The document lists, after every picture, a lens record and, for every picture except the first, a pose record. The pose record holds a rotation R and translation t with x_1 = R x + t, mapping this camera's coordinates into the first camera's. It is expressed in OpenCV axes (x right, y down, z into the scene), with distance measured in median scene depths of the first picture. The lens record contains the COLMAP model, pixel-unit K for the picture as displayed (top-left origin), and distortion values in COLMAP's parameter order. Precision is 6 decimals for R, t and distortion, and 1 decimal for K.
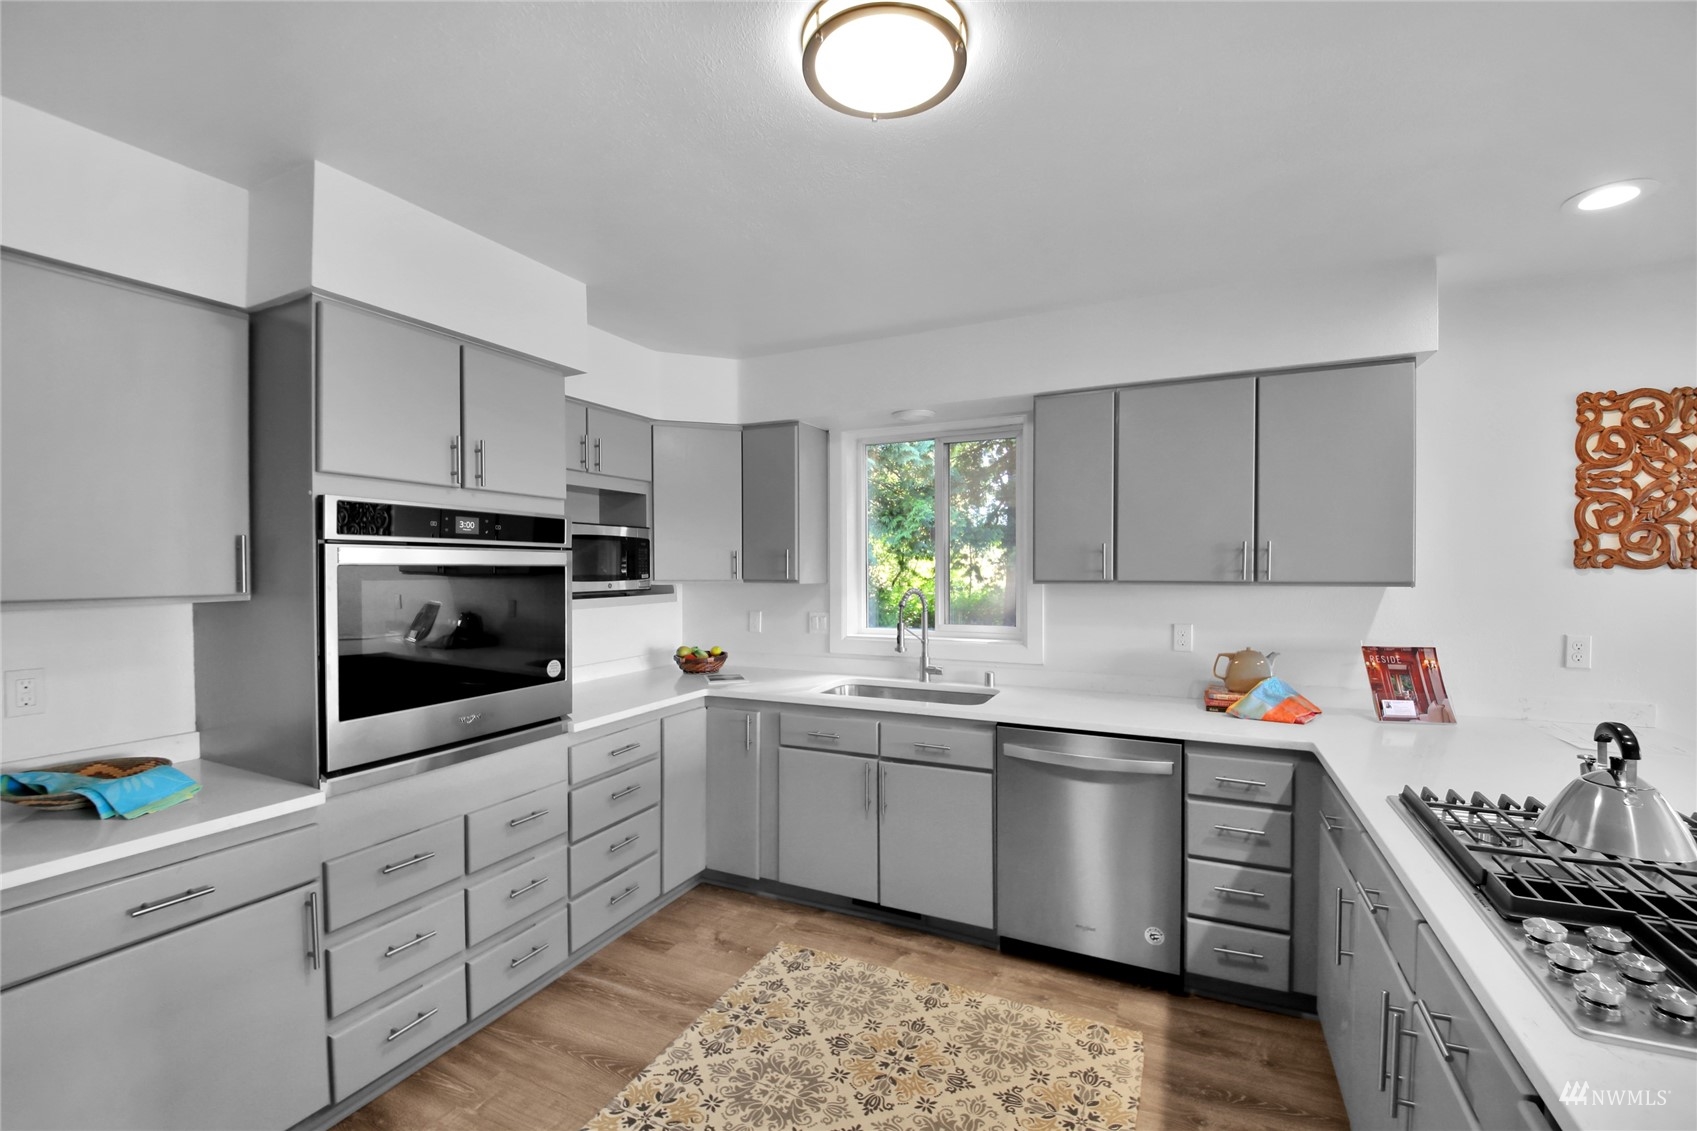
lens RADIAL K [[685.6, 0, 896.6], [0, 685.6, 576.1], [0, 0, 1]] dist [-0.000579, -0.000139]
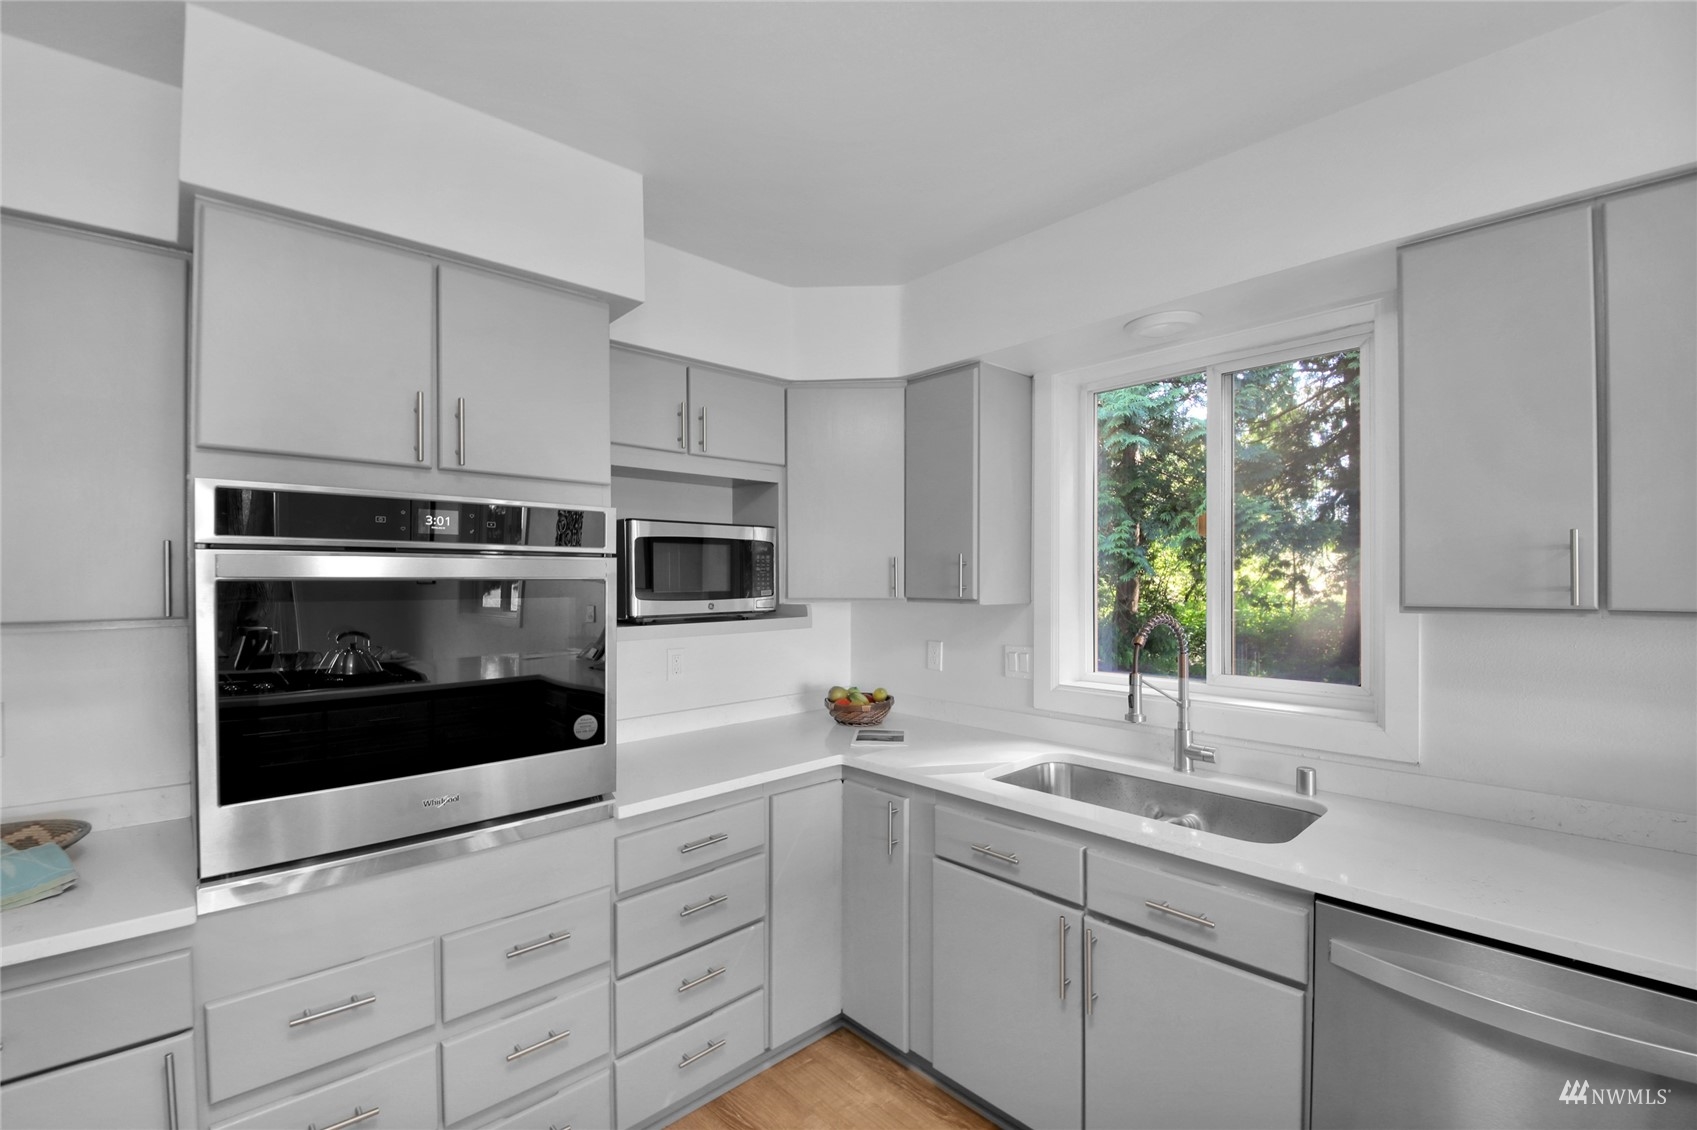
lens RADIAL K [[739.9, 0, 892.0], [0, 739.9, 577.1], [0, 0, 1]] dist [-0.000662, -0.000455]
pose [[0.923242, -0.001825, -0.384215, 0.057906], [-0.003376, 0.999912, -0.012862, -0.006469], [0.384205, 0.013171, 0.923154, 0.321849]]
